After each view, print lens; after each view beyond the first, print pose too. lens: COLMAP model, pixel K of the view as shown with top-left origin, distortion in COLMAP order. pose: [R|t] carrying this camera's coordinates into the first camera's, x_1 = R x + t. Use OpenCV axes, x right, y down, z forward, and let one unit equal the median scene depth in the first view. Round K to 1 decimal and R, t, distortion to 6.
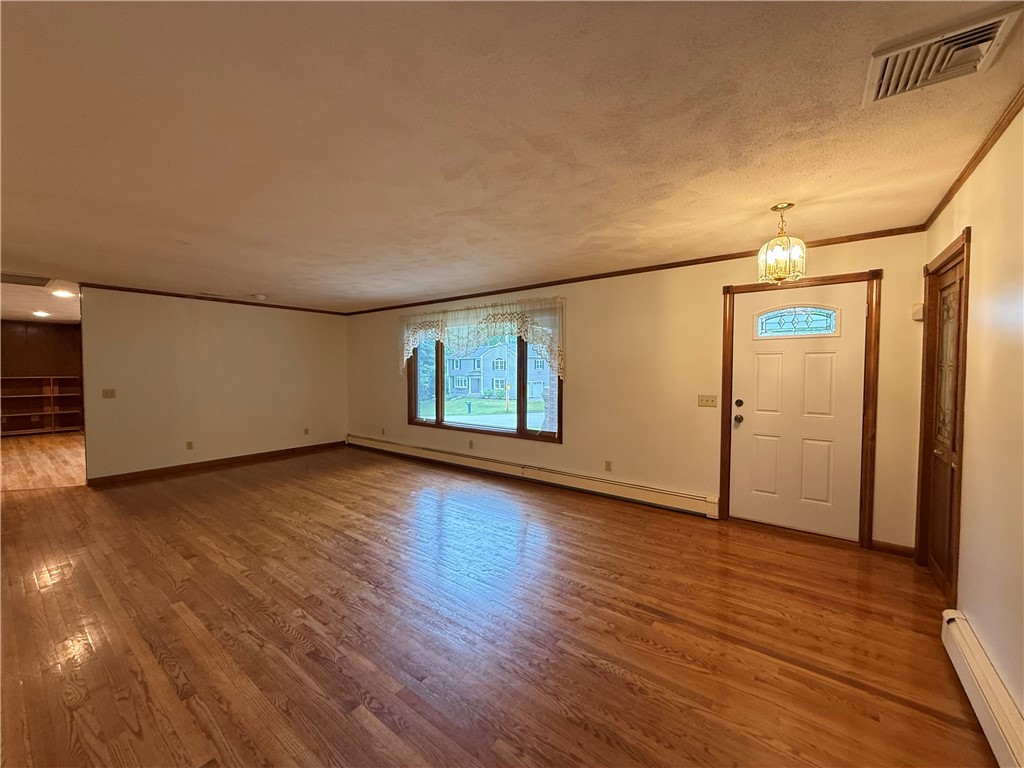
lens RADIAL K [[408.3, 0, 509.9], [0, 408.3, 385.0], [0, 0, 1]] dist [-0.002450, 0.000845]
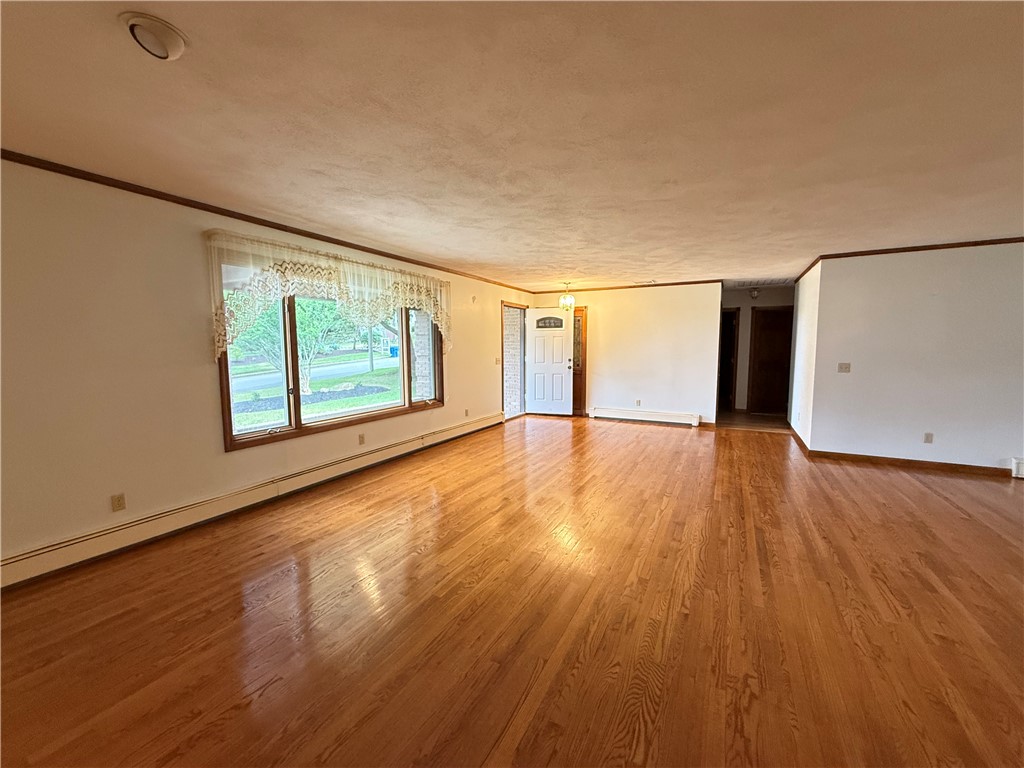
lens RADIAL K [[408.3, 0, 511.7], [0, 408.3, 383.4], [0, 0, 1]] dist [-0.002450, 0.000845]
pose [[-0.164338, -0.089141, 0.982368, -1.069415], [0.042109, 0.994366, 0.097274, -0.029101], [-0.985505, 0.057352, -0.159659, 0.988634]]
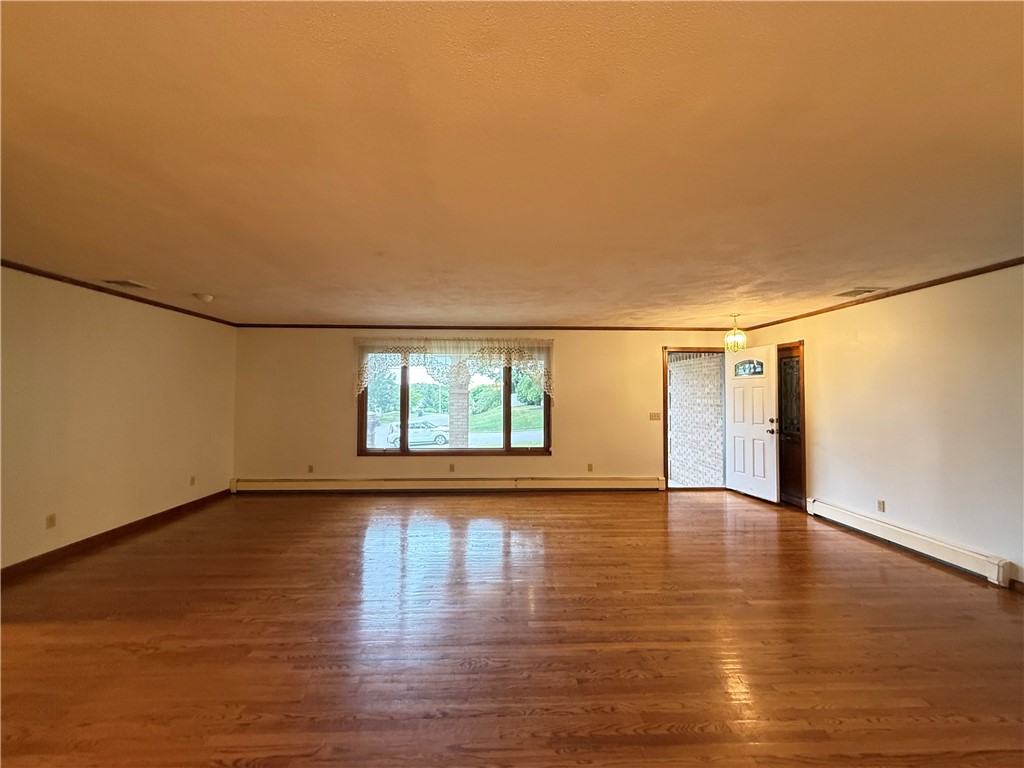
lens RADIAL K [[408.3, 0, 509.5], [0, 408.3, 382.5], [0, 0, 1]] dist [-0.002450, 0.000845]
pose [[0.768947, 0.023283, 0.638888, -0.774782], [0.021712, 0.997809, -0.062495, -0.004119], [-0.638944, 0.061927, 0.766757, 0.107210]]
